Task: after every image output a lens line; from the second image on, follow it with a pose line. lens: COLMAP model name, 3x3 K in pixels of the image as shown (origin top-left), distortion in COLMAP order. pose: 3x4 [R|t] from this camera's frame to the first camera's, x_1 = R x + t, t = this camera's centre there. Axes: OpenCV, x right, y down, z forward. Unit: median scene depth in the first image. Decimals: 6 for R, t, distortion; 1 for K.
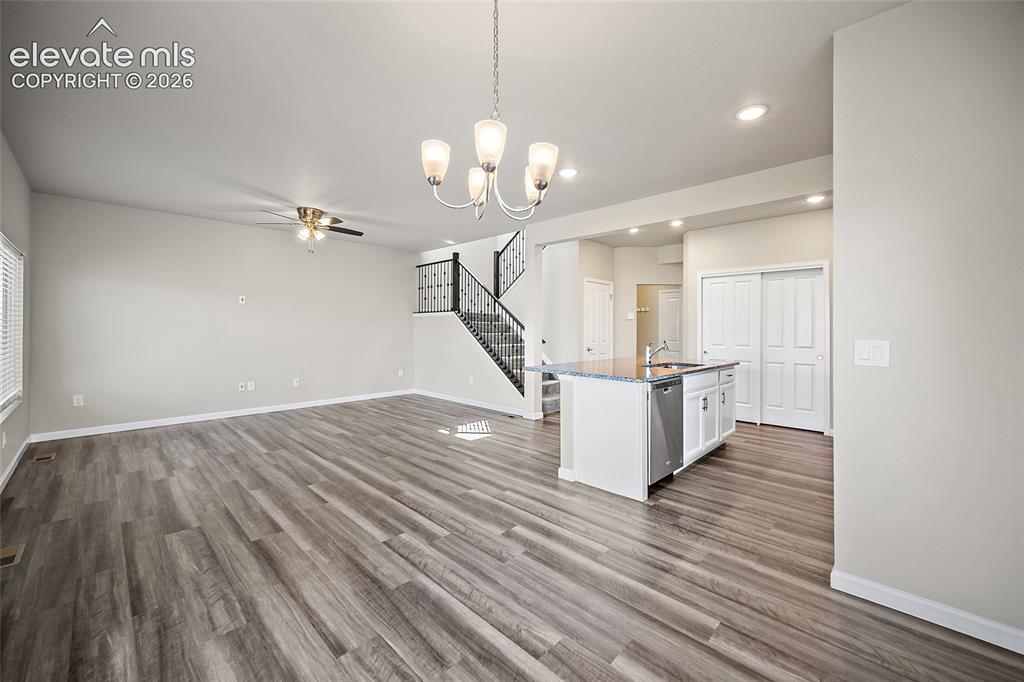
lens RADIAL K [[408.3, 0, 514.3], [0, 408.3, 338.4], [0, 0, 1]] dist [-0.002086, -0.000139]
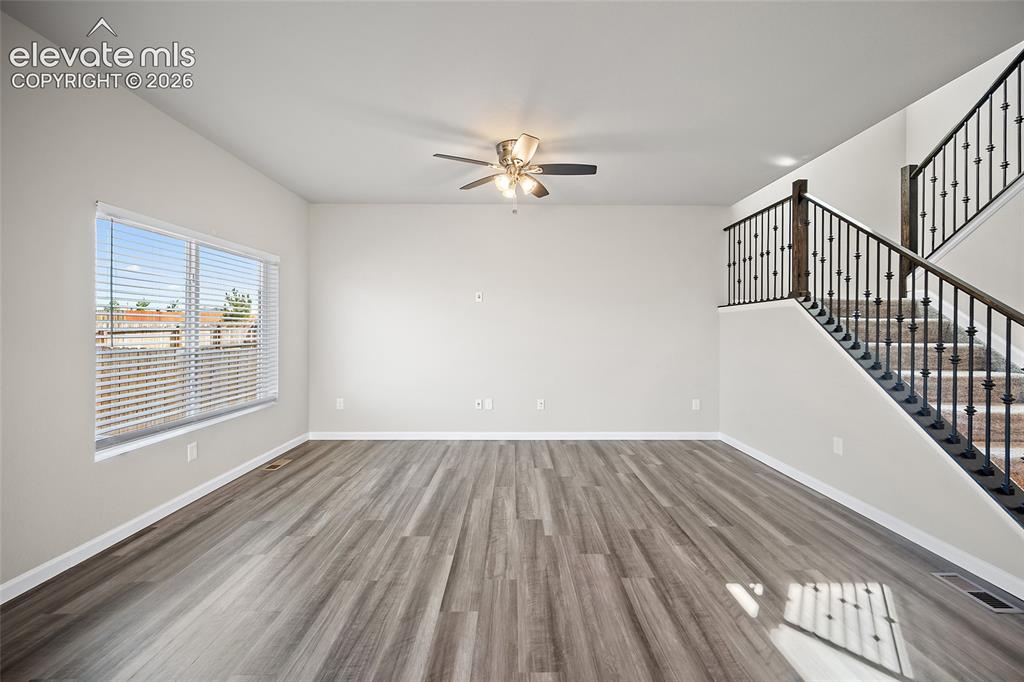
lens RADIAL K [[407.7, 0, 513.3], [0, 407.7, 329.5], [0, 0, 1]] dist [-0.002119, 0.000042]
pose [[0.702725, -0.003404, -0.711453, -0.037541], [-0.017624, 0.999598, -0.022190, -0.011744], [0.711243, 0.028133, 0.702383, 0.427684]]
